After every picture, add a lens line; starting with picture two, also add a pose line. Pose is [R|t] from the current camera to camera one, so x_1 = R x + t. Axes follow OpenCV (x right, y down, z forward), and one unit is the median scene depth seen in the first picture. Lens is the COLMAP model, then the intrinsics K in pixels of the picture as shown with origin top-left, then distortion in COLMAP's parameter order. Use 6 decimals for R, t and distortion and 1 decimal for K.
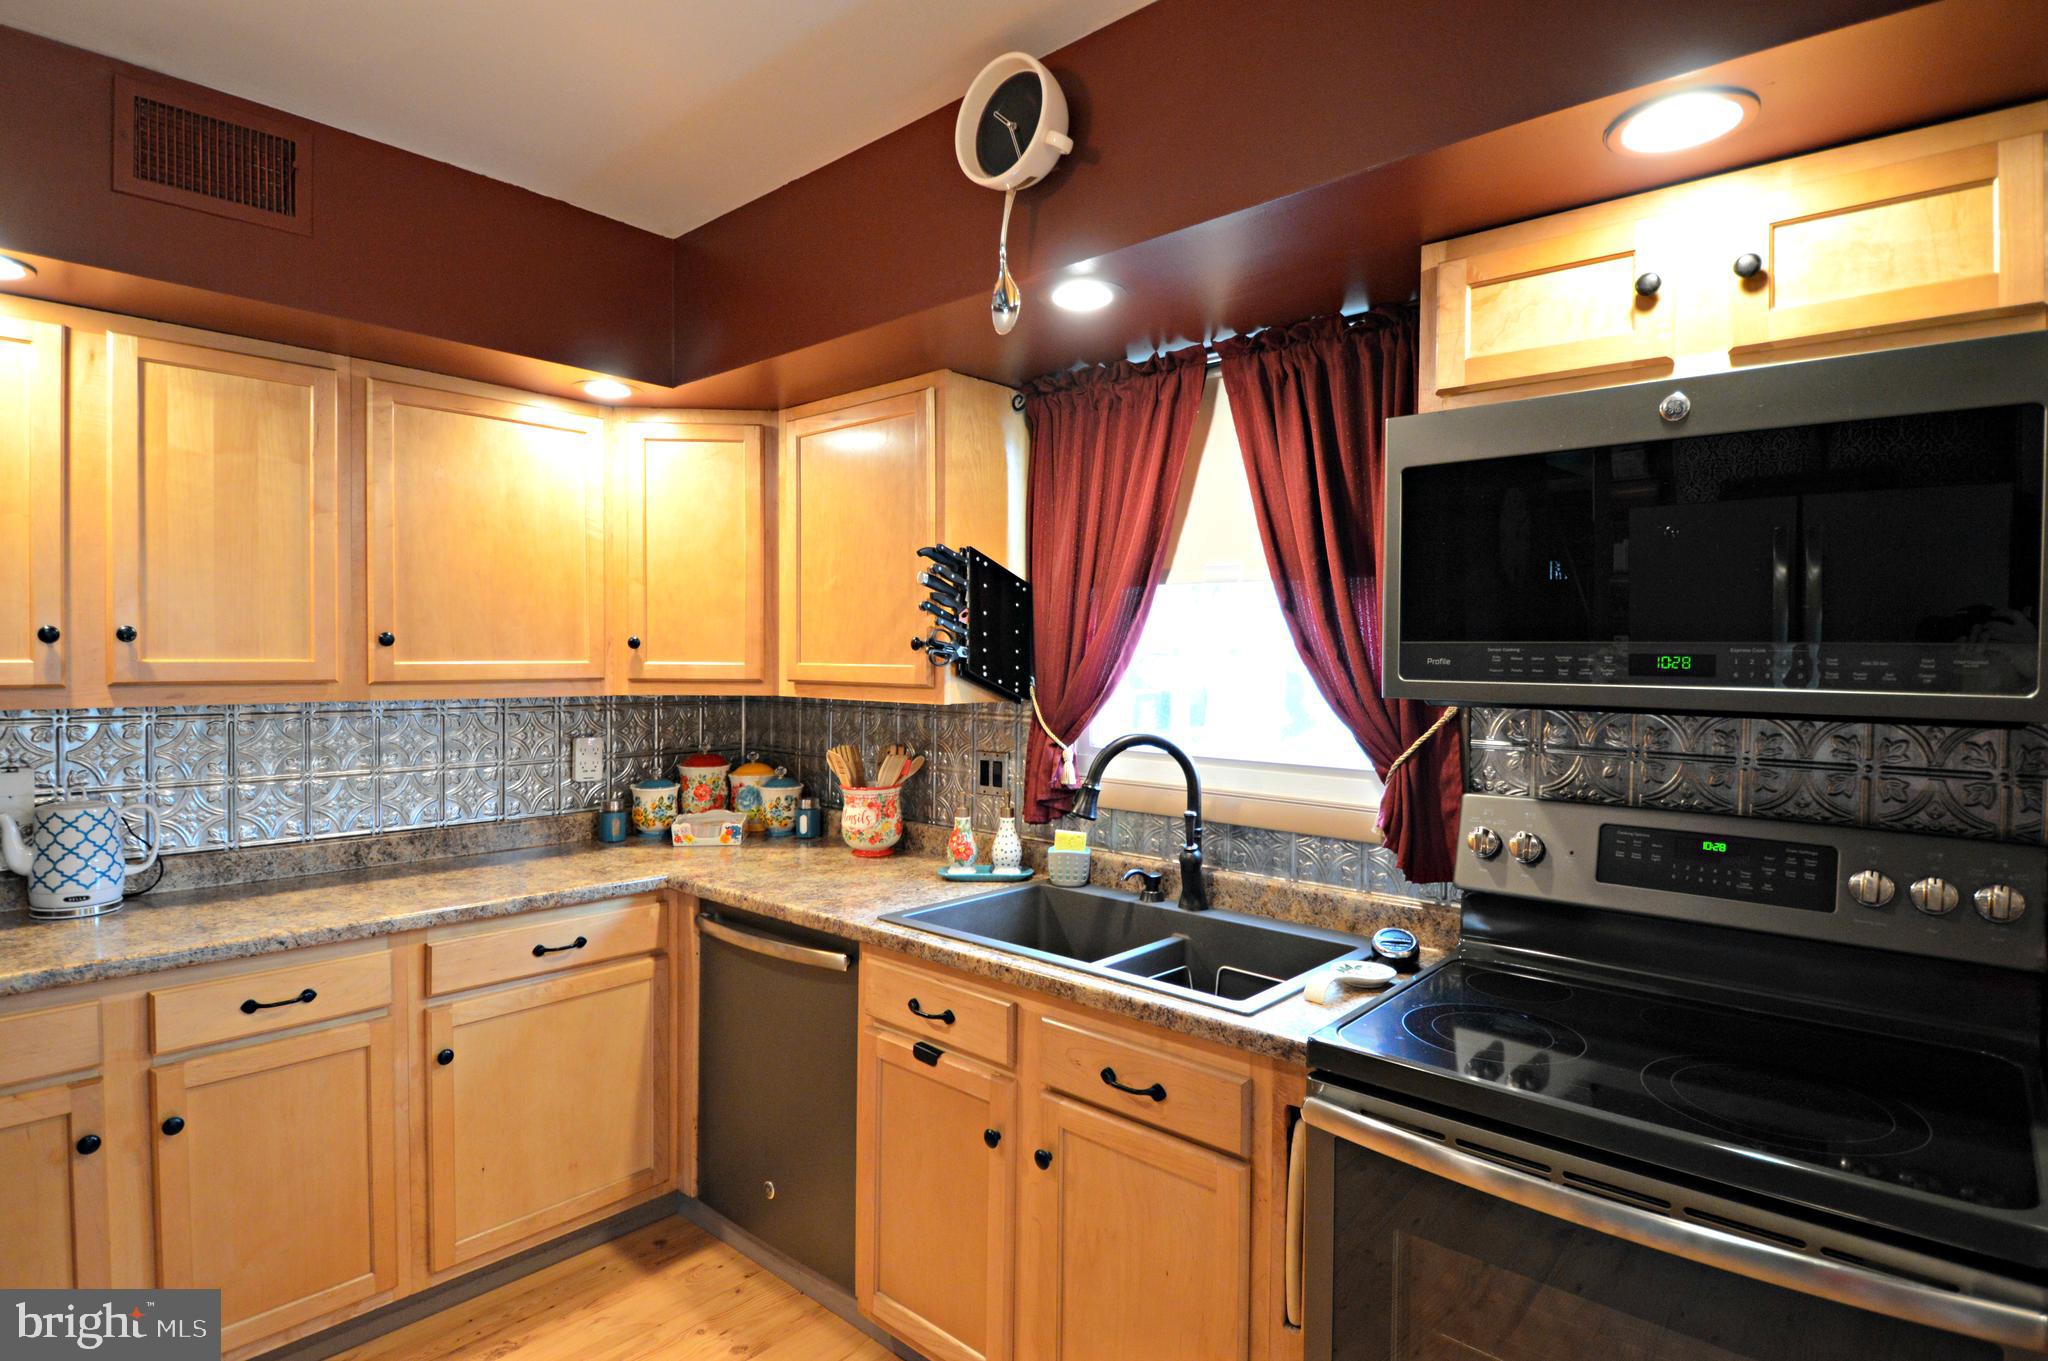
lens RADIAL K [[1043.9, 0, 1030.7], [0, 1043.9, 673.1], [0, 0, 1]] dist [0.032178, -0.044044]
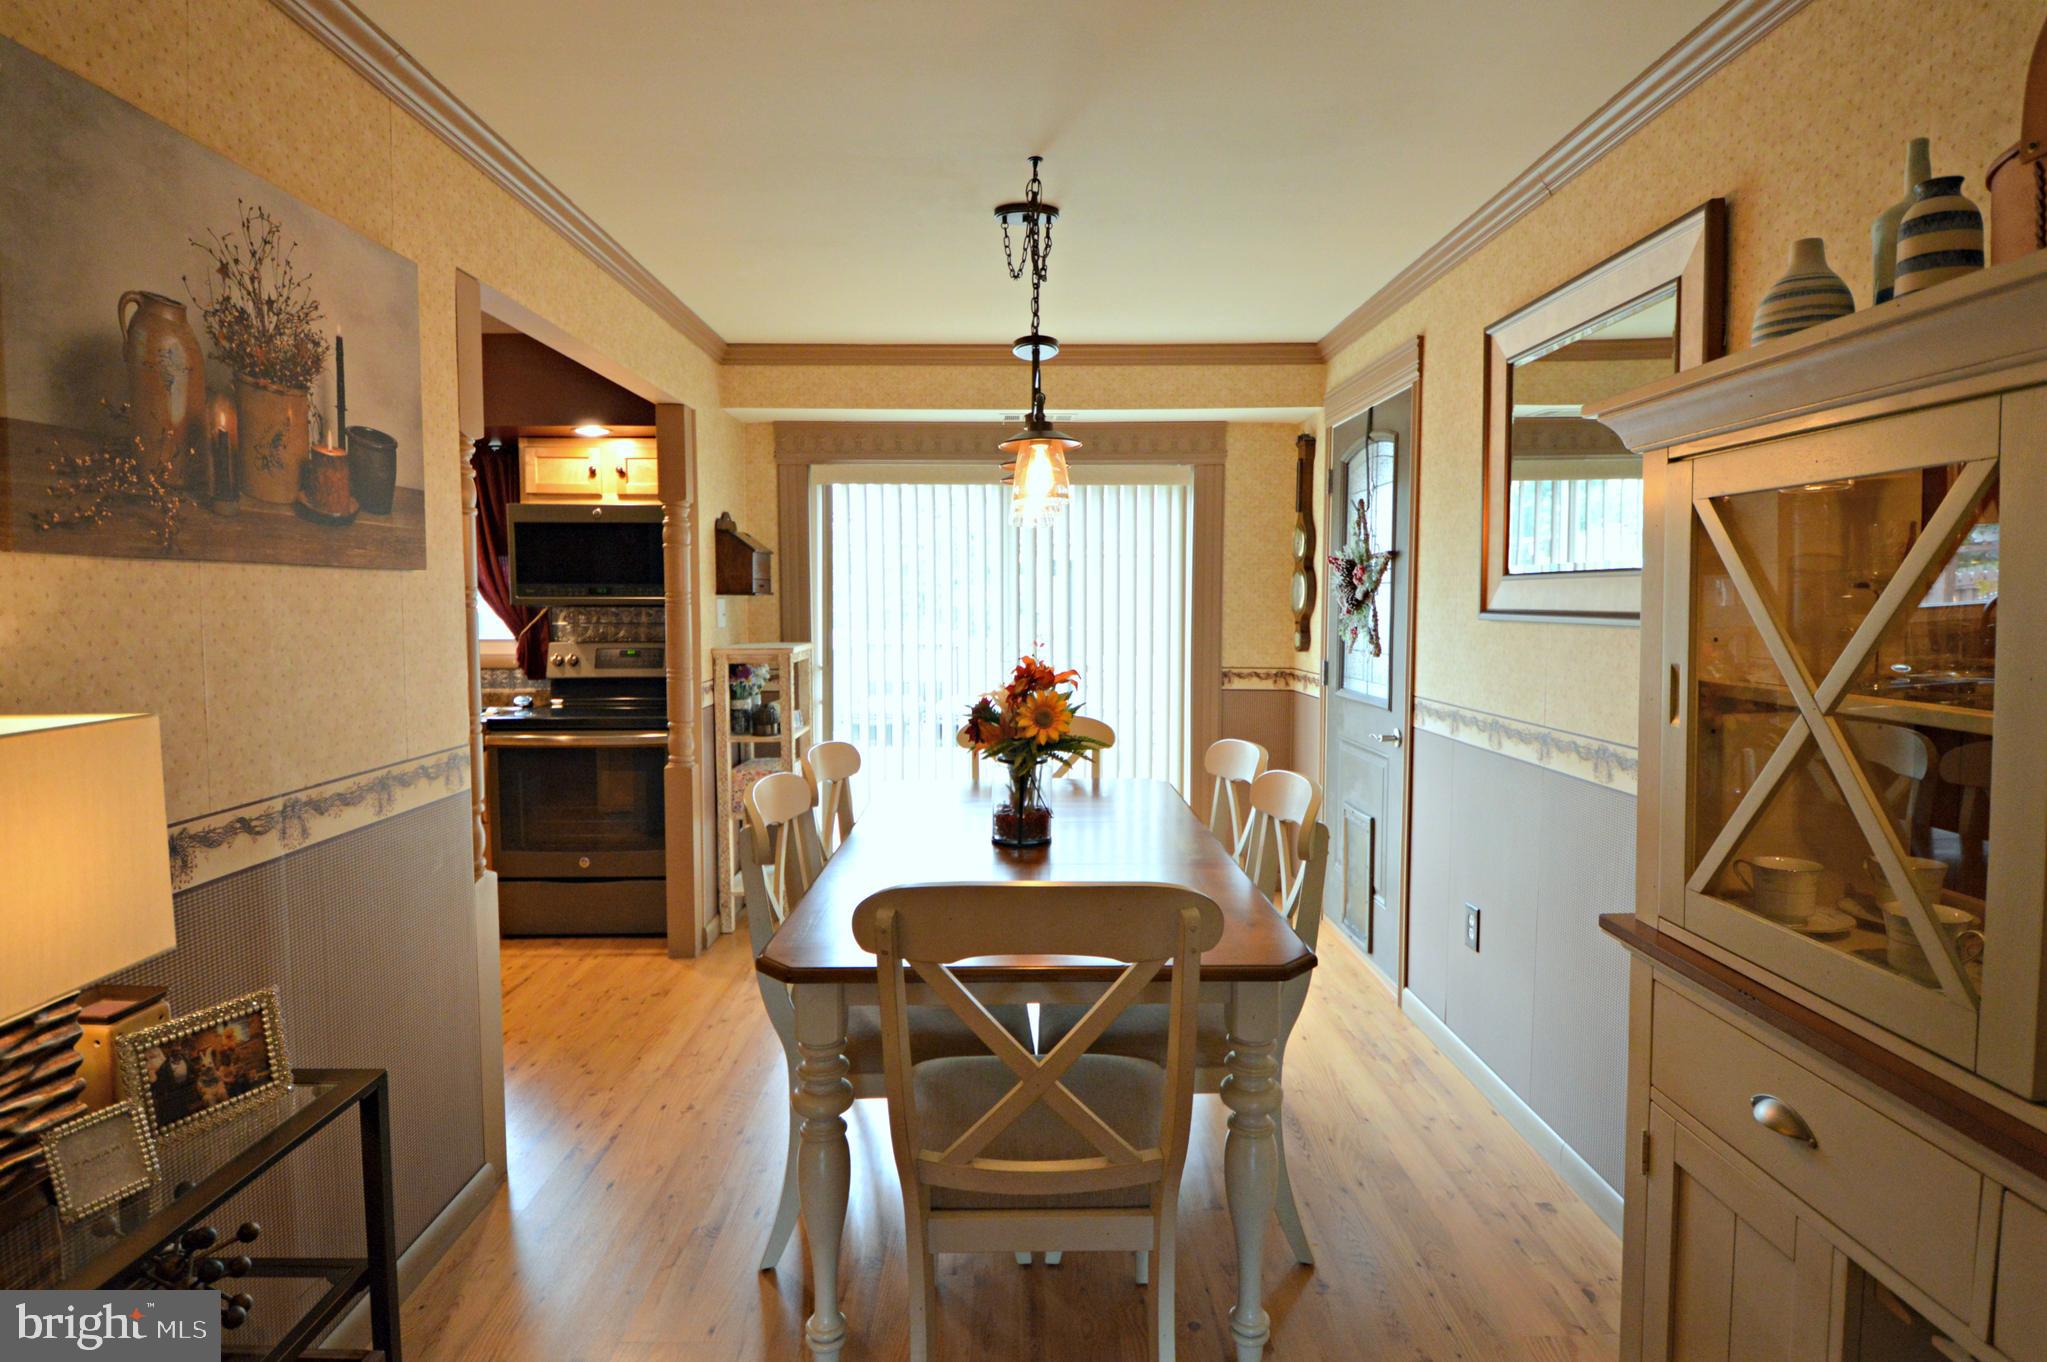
lens RADIAL K [[1060.7, 0, 1023.5], [0, 1060.7, 681.0], [0, 0, 1]] dist [0.027788, -0.036352]
pose [[0.743460, -0.058316, 0.666233, -0.338948], [0.019015, 0.997632, 0.066104, 0.040797], [-0.668510, -0.036477, 0.742808, -1.243652]]
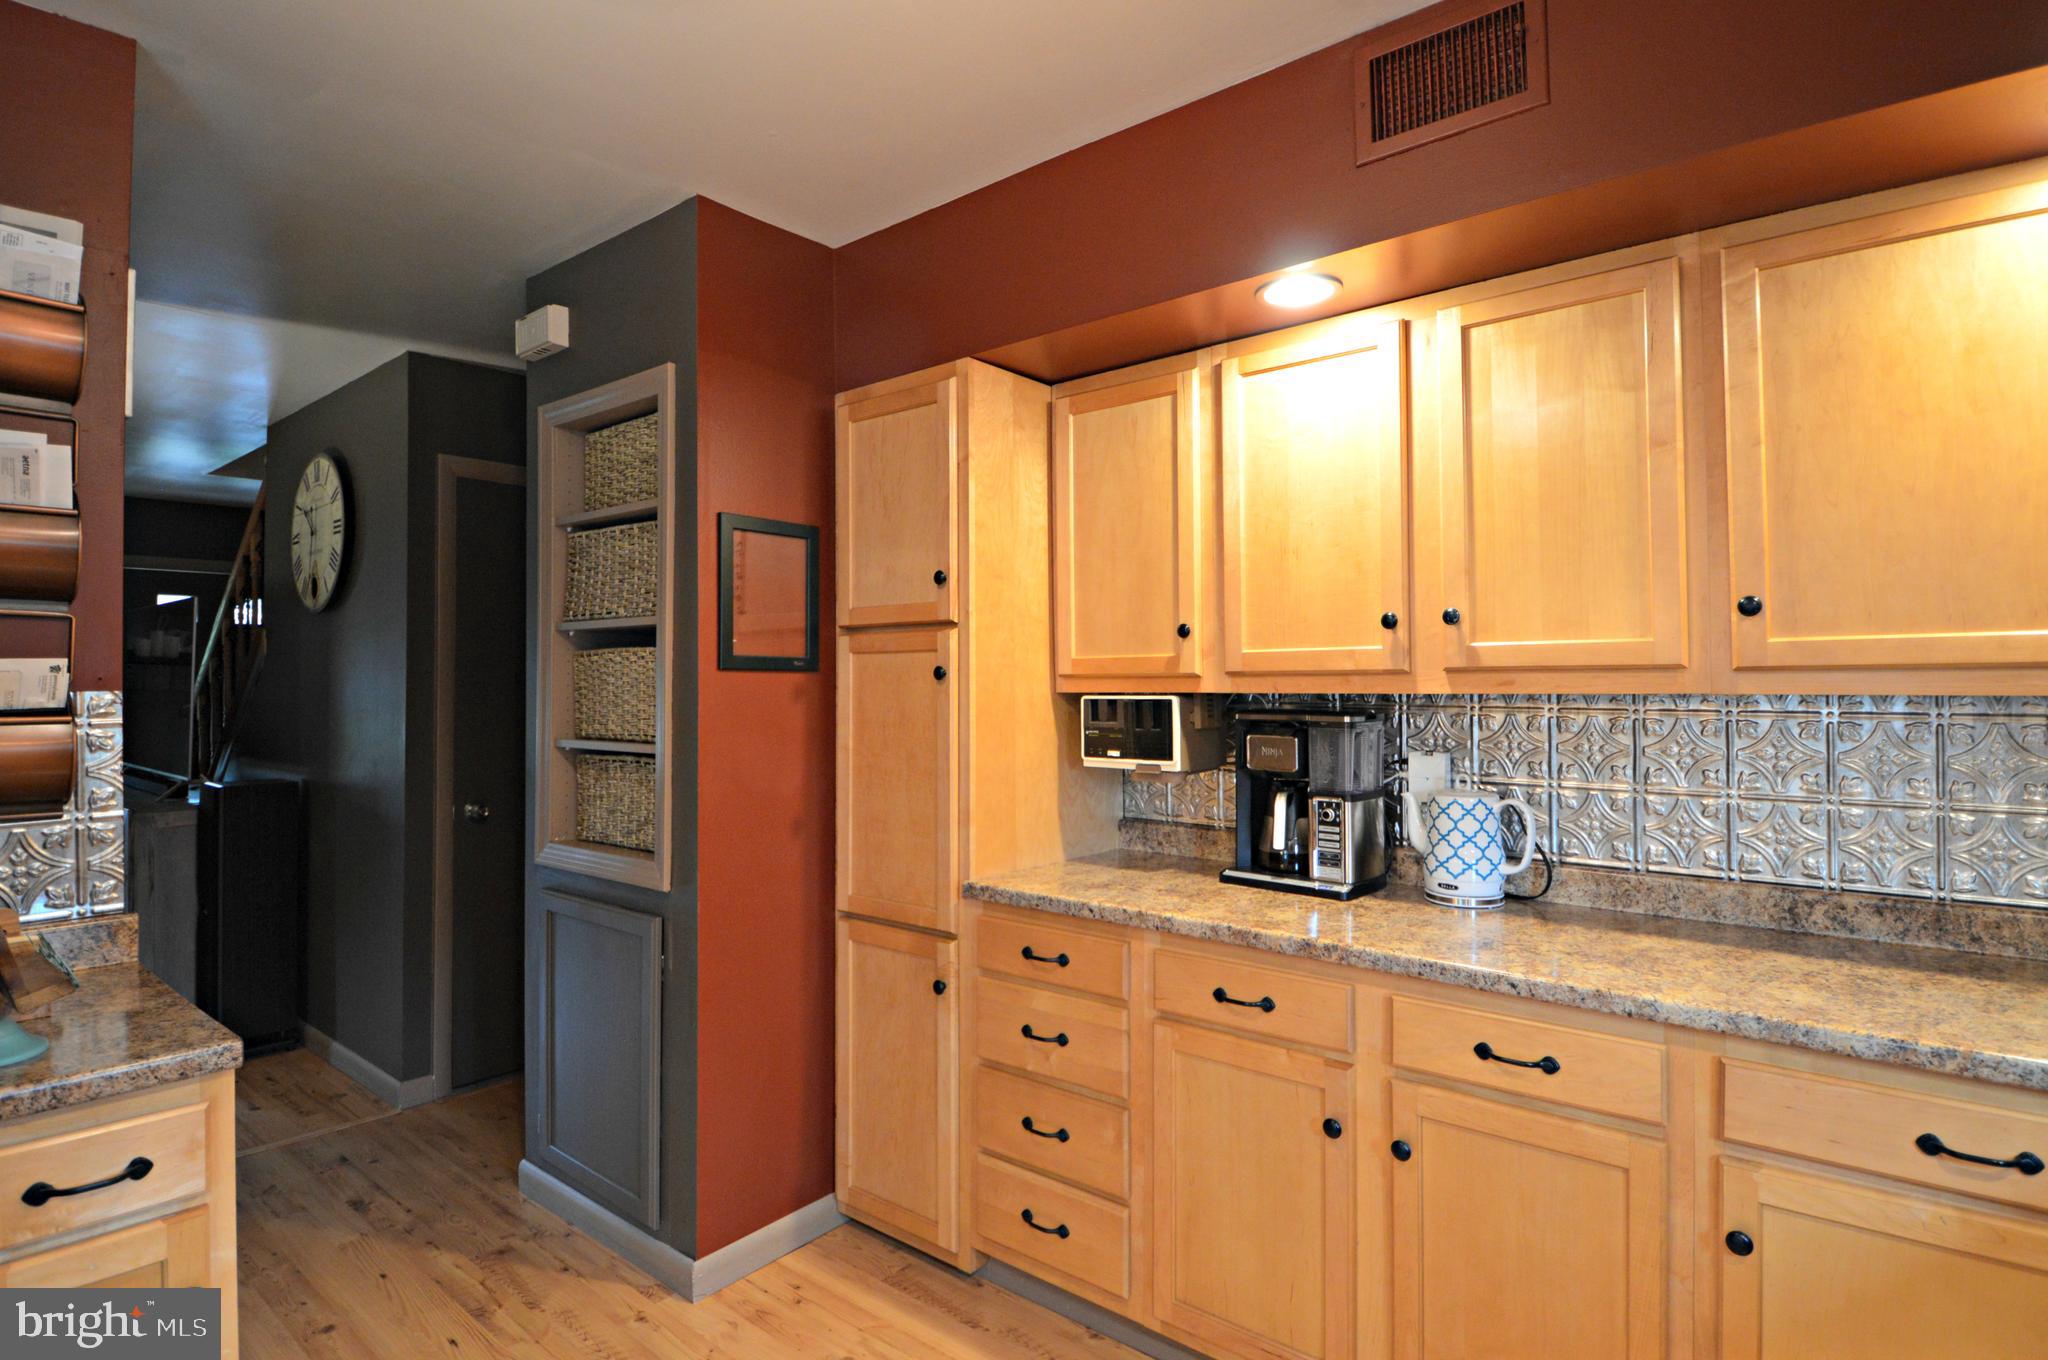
lens RADIAL K [[1073.7, 0, 1022.4], [0, 1073.7, 650.8], [0, 0, 1]] dist [0.018293, -0.028020]
pose [[0.012596, -0.030789, -0.999447, 0.154029], [-0.006646, 0.999501, -0.030875, 0.036129], [0.999899, 0.007031, 0.012386, 0.794540]]
